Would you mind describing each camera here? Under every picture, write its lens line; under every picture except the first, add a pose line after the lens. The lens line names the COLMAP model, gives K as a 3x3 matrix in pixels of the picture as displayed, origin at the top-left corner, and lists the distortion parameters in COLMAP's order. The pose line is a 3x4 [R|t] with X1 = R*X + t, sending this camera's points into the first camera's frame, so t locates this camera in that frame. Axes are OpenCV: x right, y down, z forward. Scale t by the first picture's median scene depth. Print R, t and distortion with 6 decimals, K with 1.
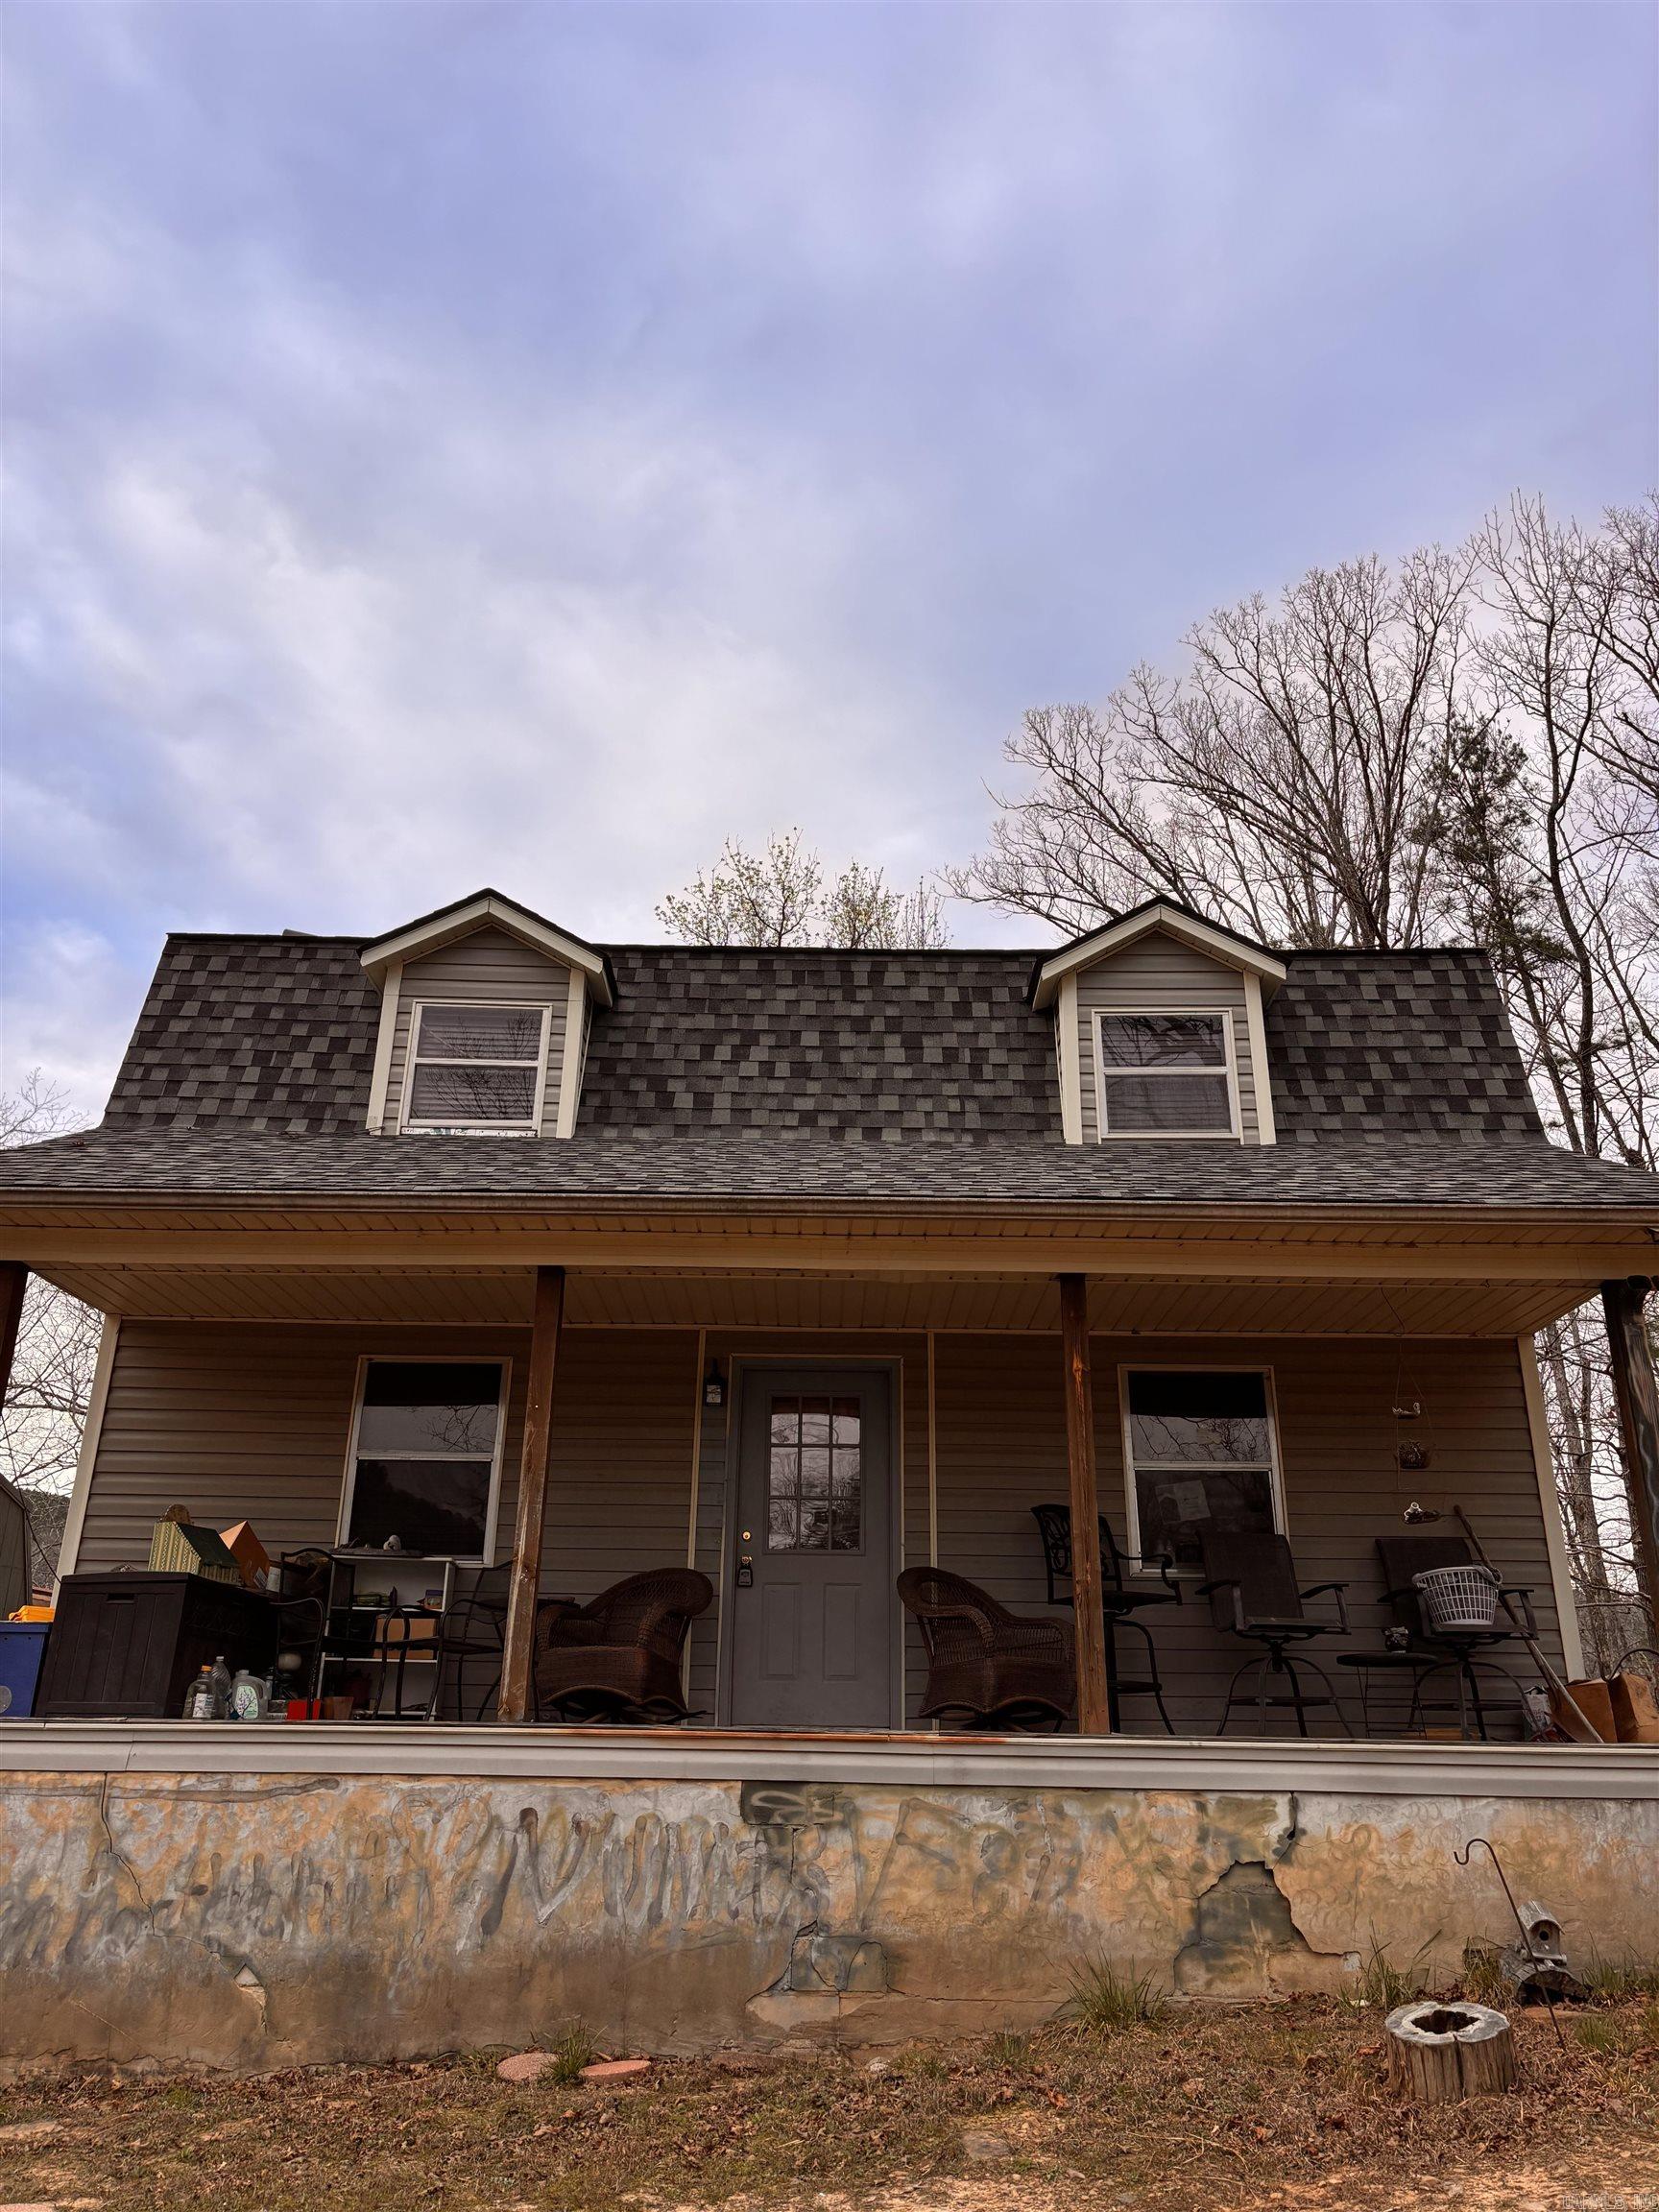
lens RADIAL K [[1646.4, 0, 812.2], [0, 1646.4, 1115.9], [0, 0, 1]] dist [0.068499, -0.084255]
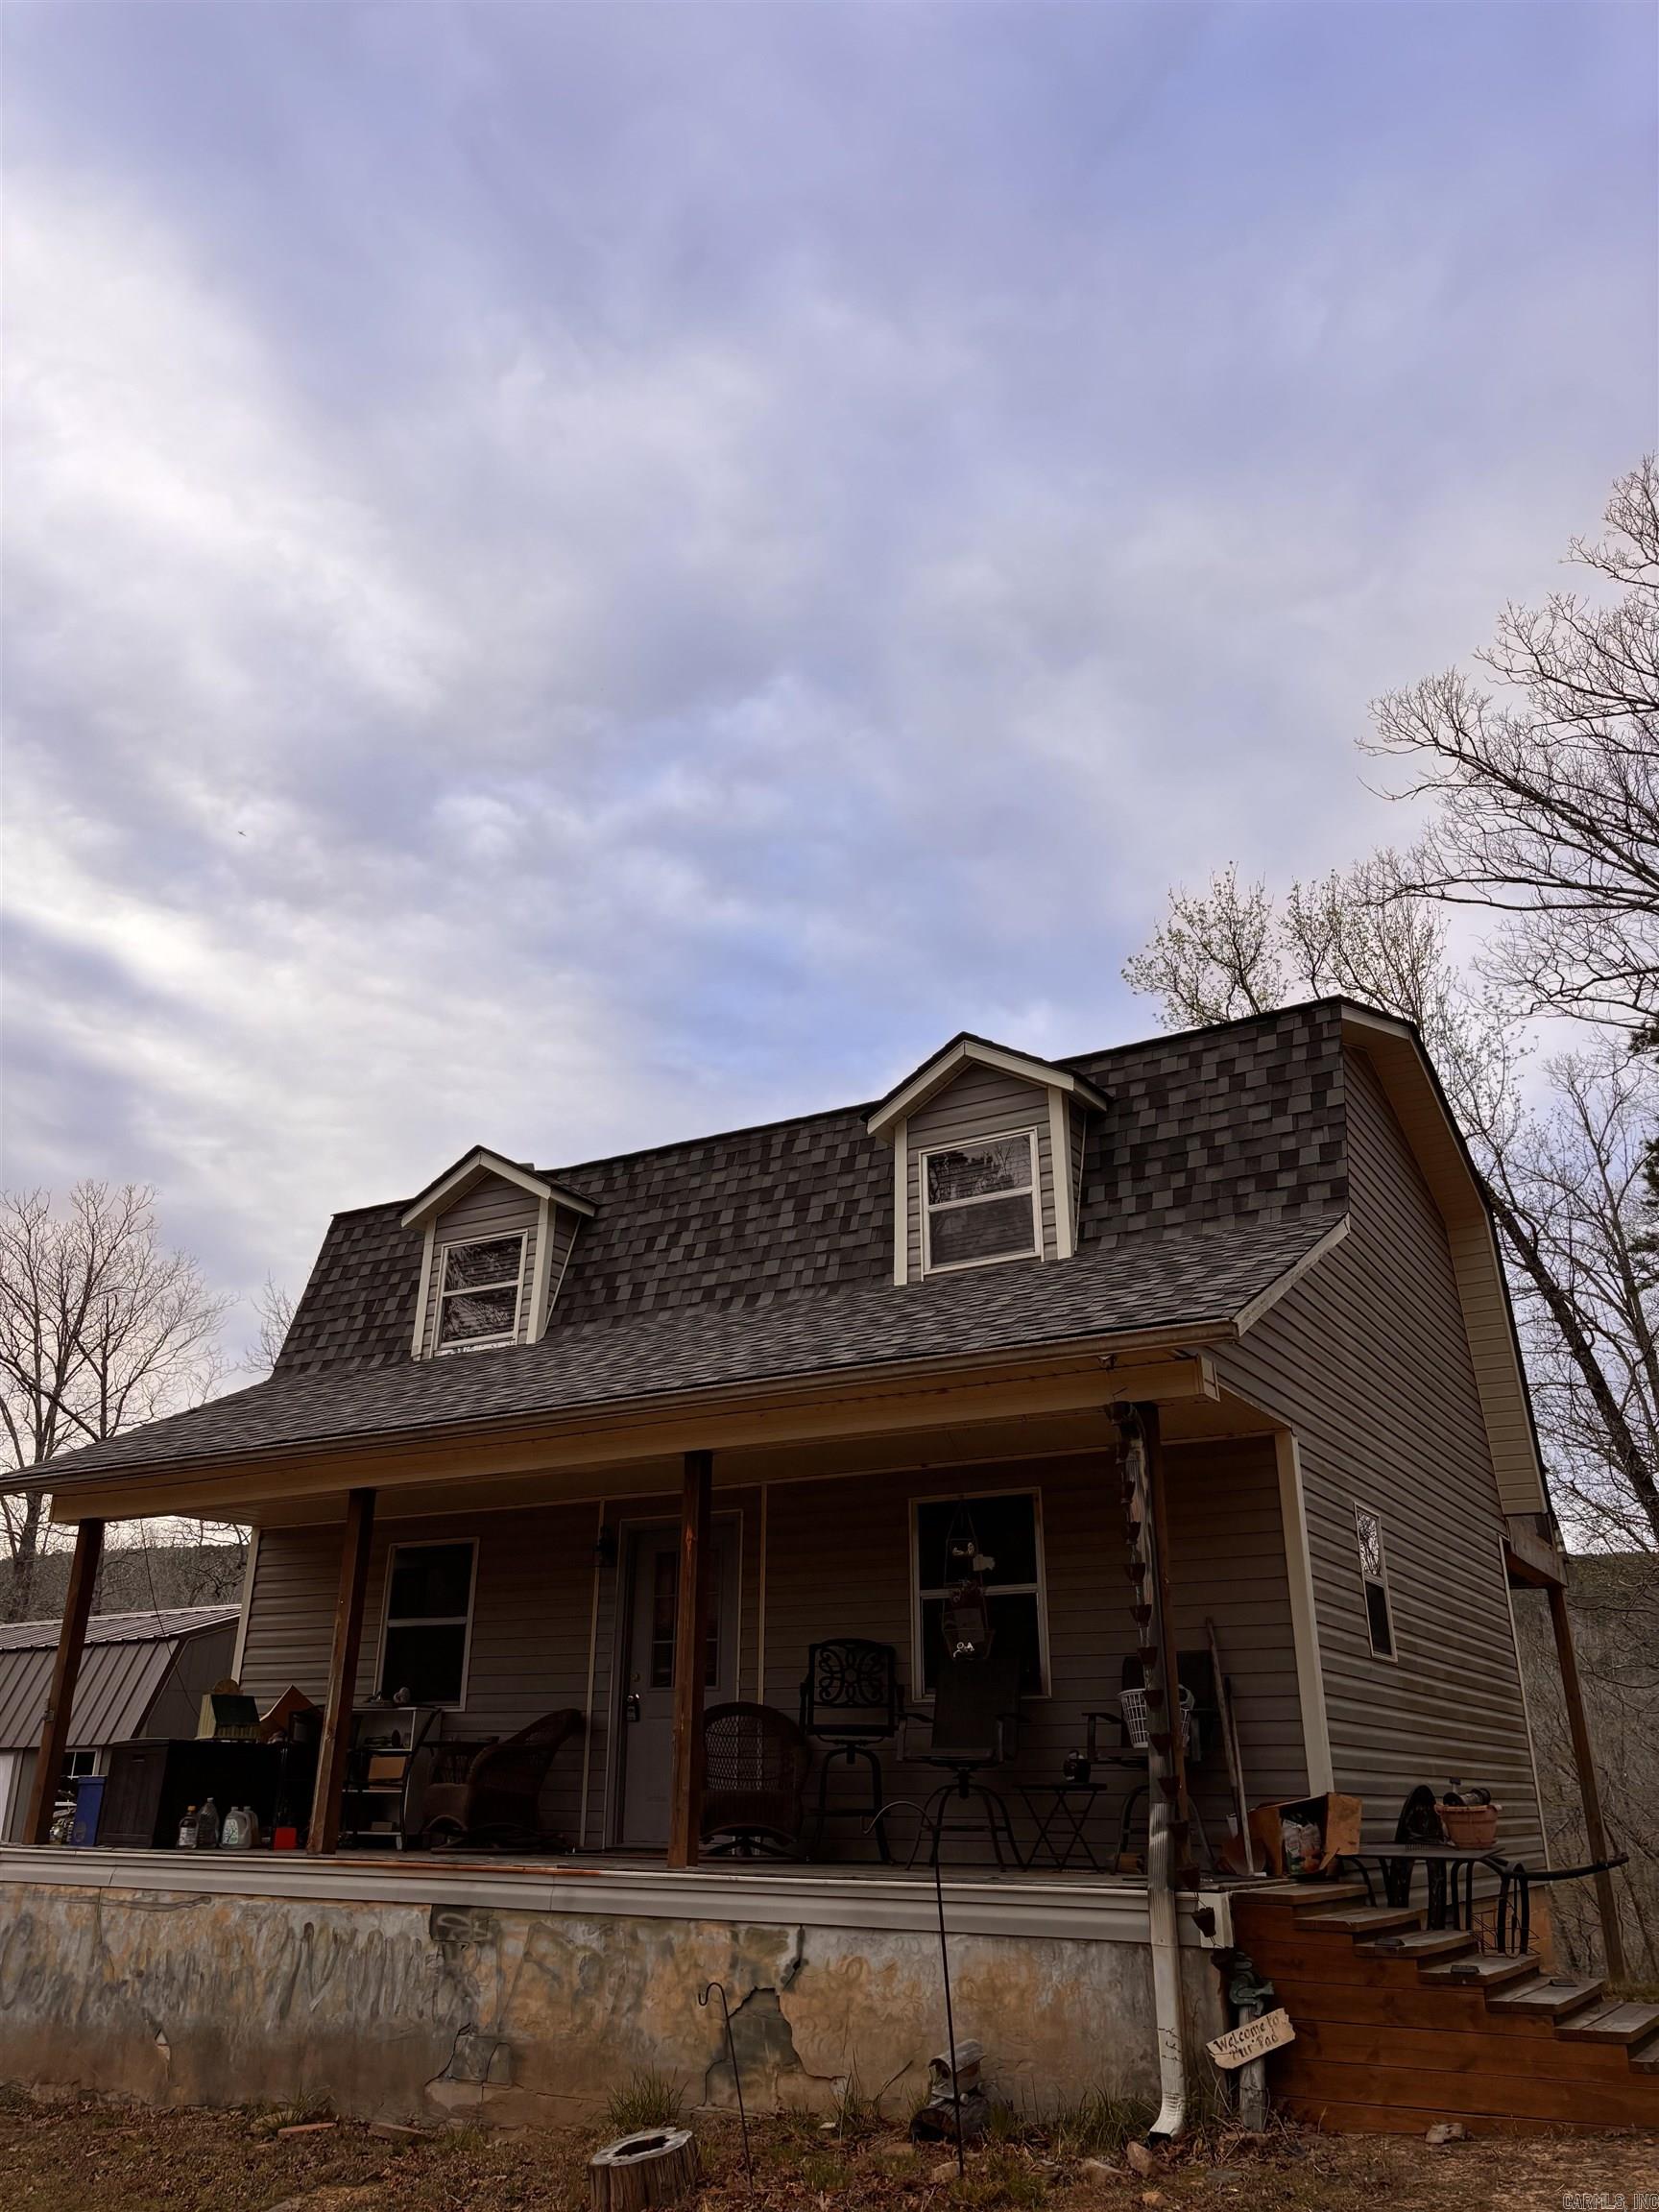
lens RADIAL K [[1646.4, 0, 810.1], [0, 1646.4, 1087.1], [0, 0, 1]] dist [0.068499, -0.084255]
pose [[0.860597, -0.205735, -0.465881, 0.744749], [0.189427, 0.978451, -0.082169, -0.037857], [0.472747, -0.017536, 0.881024, 0.029151]]
